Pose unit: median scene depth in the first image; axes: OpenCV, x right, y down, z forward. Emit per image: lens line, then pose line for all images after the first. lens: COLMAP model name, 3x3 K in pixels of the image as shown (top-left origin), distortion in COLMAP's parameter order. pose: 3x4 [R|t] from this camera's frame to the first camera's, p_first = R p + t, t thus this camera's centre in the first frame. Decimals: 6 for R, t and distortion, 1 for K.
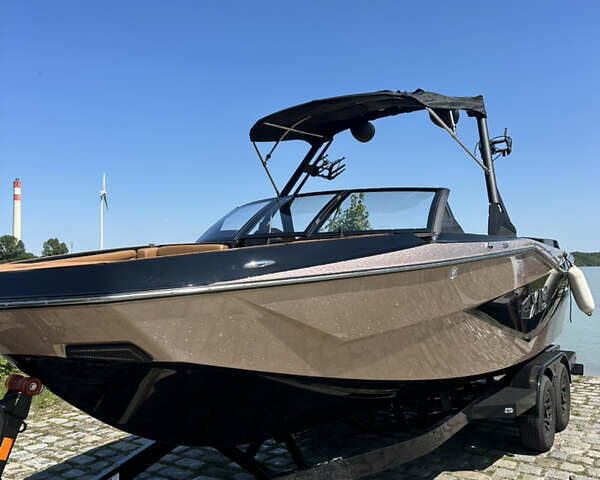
lens RADIAL K [[555.9, 0, 299.7], [0, 555.9, 237.5], [0, 0, 1]] dist [0.093776, 0.000000]
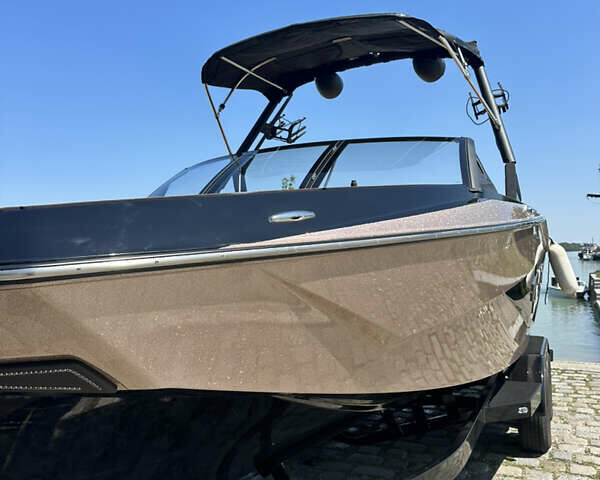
lens RADIAL K [[555.9, 0, 300.0], [0, 555.9, 242.8], [0, 0, 1]] dist [0.093776, 0.000000]
pose [[0.986994, -0.007864, 0.160564, -0.081055], [0.003927, 0.999684, 0.024822, 0.030903], [-0.160709, -0.023869, 0.986713, 0.205274]]
